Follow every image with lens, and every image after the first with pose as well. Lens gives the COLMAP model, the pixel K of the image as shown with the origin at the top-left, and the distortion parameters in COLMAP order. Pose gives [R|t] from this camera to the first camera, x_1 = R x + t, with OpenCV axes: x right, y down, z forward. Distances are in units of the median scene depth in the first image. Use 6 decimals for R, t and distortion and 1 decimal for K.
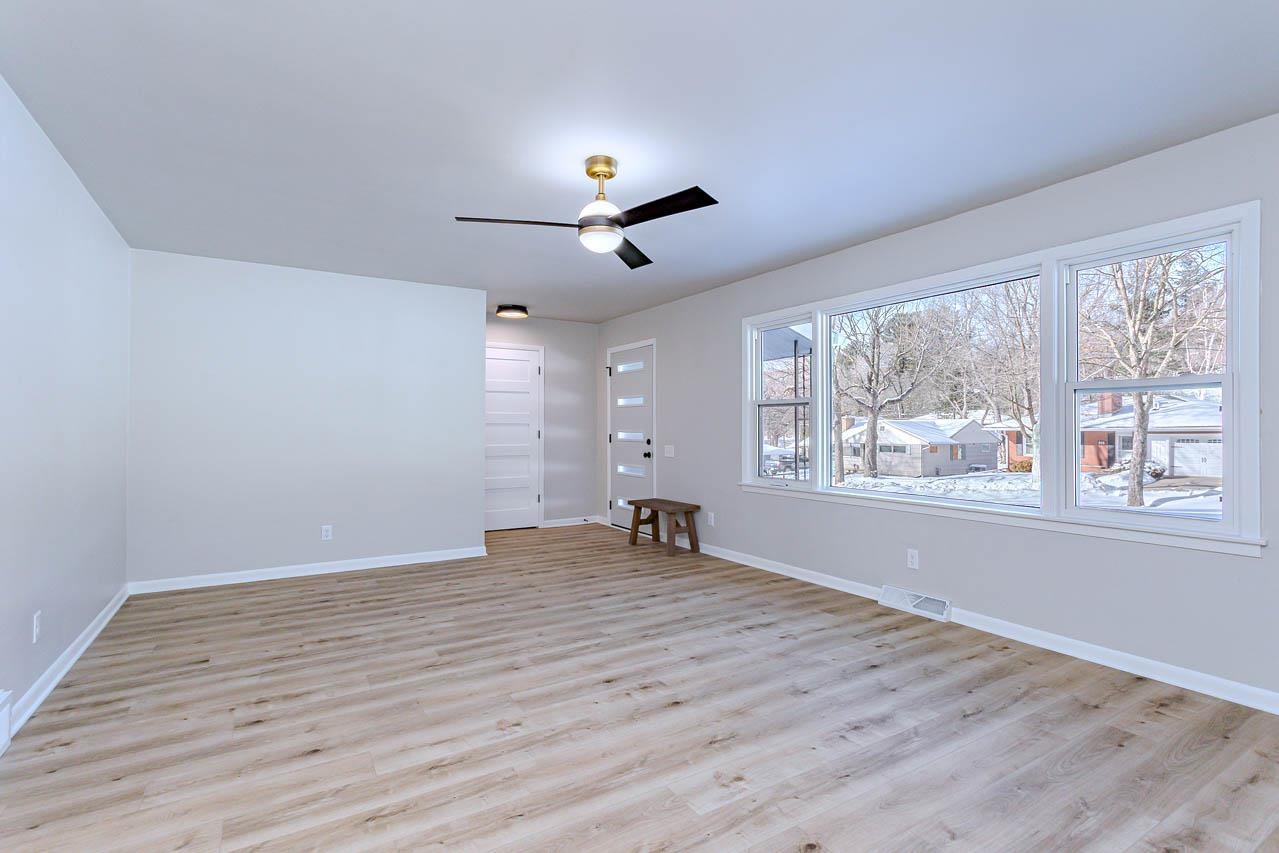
lens RADIAL K [[619.4, 0, 644.9], [0, 619.4, 429.0], [0, 0, 1]] dist [0.001717, 0.001247]
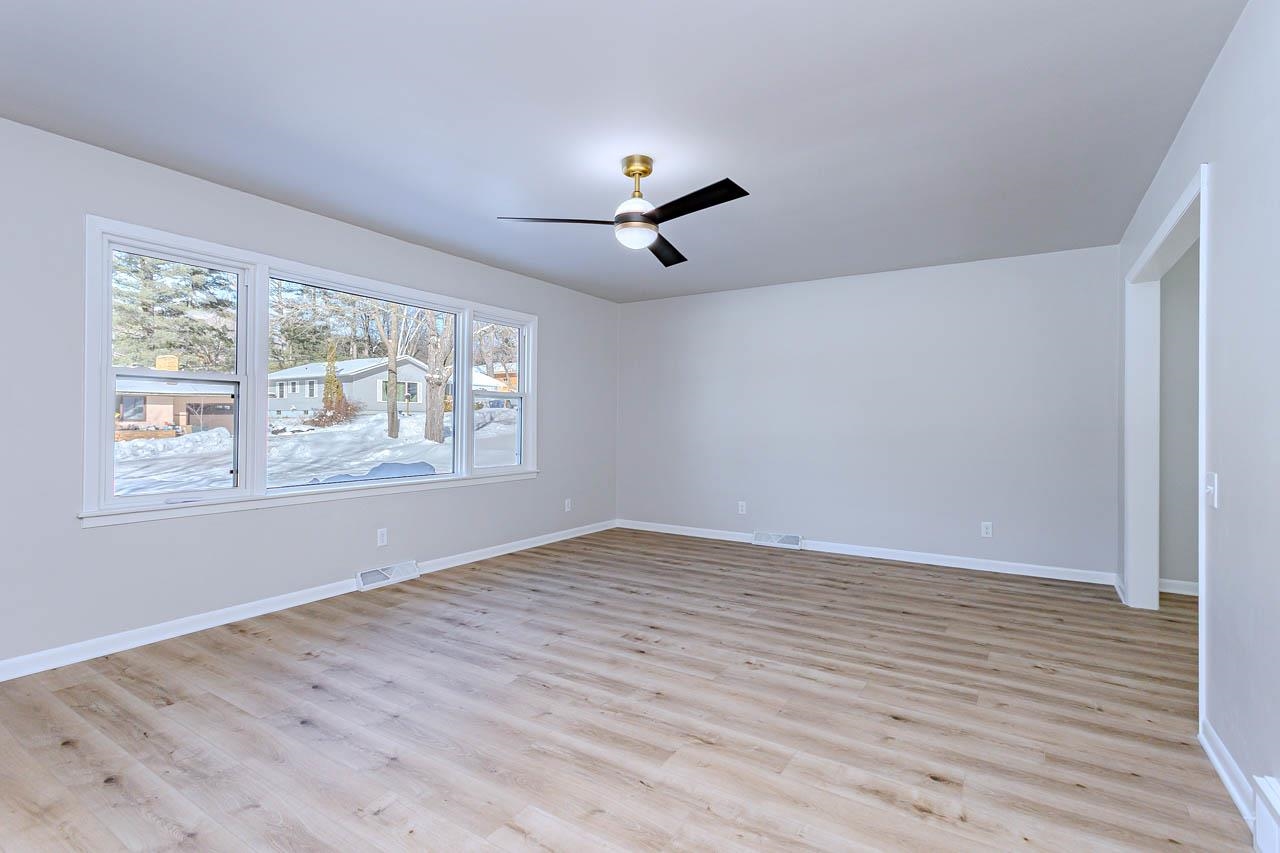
lens RADIAL K [[619.9, 0, 639.6], [0, 619.9, 423.0], [0, 0, 1]] dist [0.001717, 0.001247]
pose [[-0.450420, -0.003031, 0.892811, -0.902601], [-0.006621, 0.999978, 0.000055, 0.007148], [-0.892792, -0.005887, -0.450431, 1.317586]]
